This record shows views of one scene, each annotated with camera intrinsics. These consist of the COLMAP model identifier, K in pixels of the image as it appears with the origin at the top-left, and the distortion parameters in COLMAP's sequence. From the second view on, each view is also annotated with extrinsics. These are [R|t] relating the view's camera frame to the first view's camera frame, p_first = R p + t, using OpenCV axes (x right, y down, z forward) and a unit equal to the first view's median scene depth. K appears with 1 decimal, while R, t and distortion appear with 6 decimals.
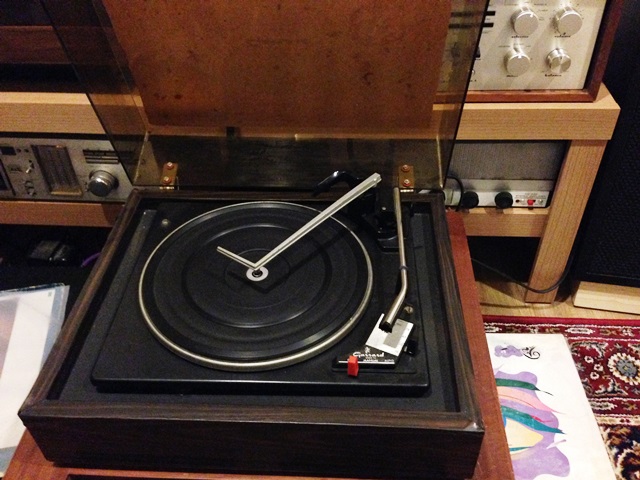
lens RADIAL K [[601.4, 0, 318.9], [0, 601.4, 239.2], [0, 0, 1]] dist [0.046386, 0.000000]
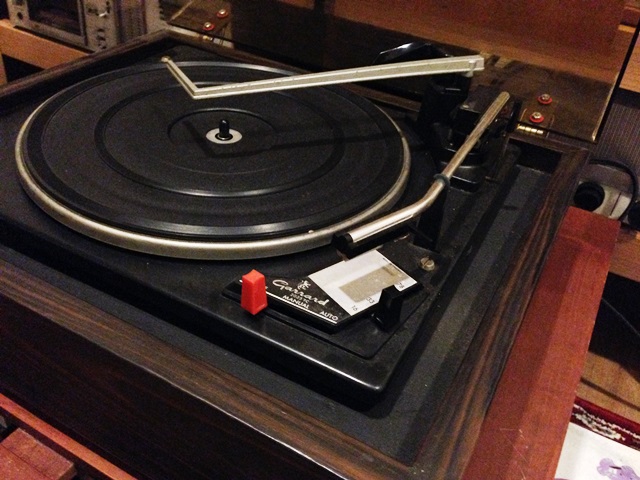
lens RADIAL K [[601.4, 0, 319.9], [0, 601.4, 242.7], [0, 0, 1]] dist [0.046386, 0.000000]
pose [[0.896236, 0.339972, -0.284920, 0.204745], [-0.363577, 0.930987, -0.032787, 0.147496], [0.254111, 0.132975, 0.957990, 0.464332]]
